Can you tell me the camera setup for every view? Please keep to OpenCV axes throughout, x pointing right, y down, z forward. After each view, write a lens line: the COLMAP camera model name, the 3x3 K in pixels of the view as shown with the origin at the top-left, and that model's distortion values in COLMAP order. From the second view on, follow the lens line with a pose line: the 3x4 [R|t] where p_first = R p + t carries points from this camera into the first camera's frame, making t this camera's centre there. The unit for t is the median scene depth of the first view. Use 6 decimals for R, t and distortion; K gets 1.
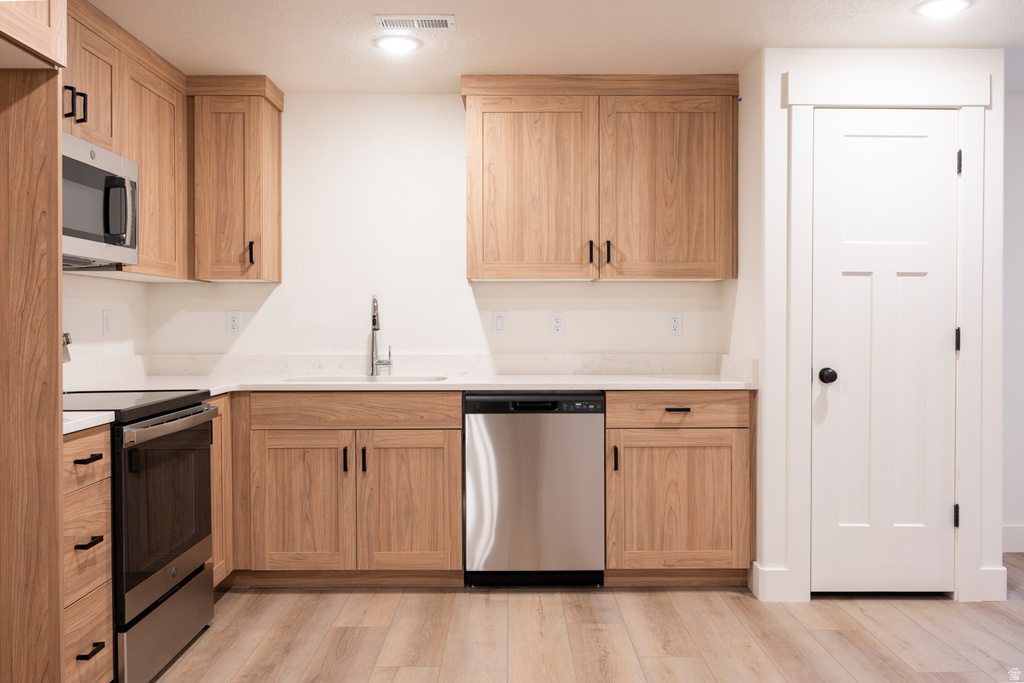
lens RADIAL K [[875.6, 0, 497.7], [0, 875.6, 329.1], [0, 0, 1]] dist [0.001639, -0.011841]
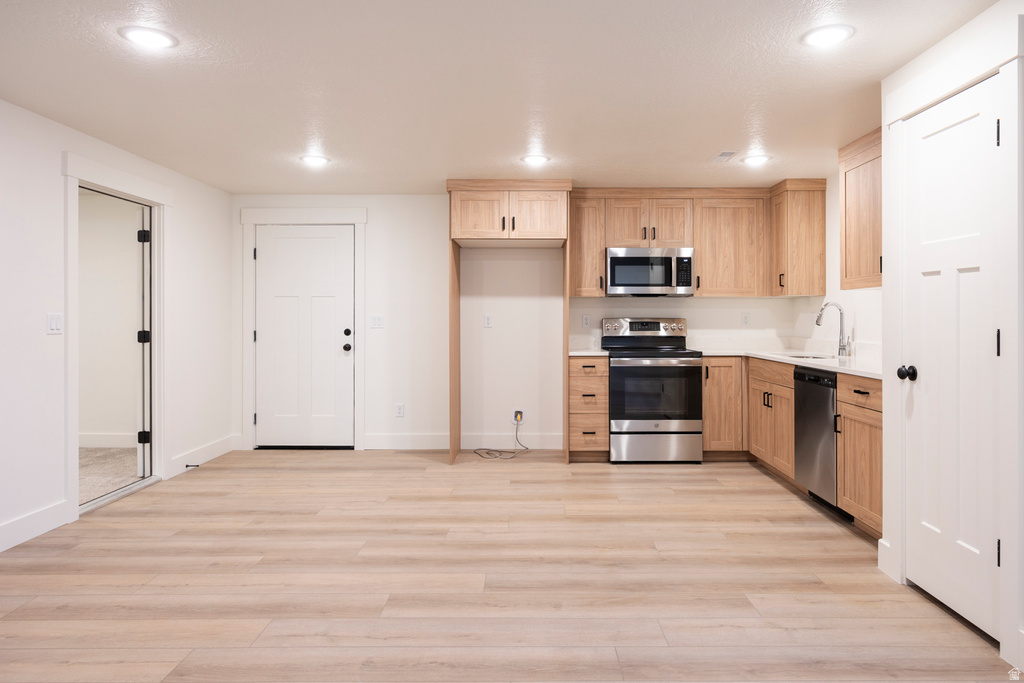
lens RADIAL K [[696.6, 0, 535.1], [0, 696.6, 317.7], [0, 0, 1]] dist [-0.004229, -0.005636]
pose [[-0.023144, 0.000759, -0.999732, 1.183883], [-0.007467, 0.999972, 0.000932, -0.010184], [0.999704, 0.007487, -0.023138, 0.559122]]
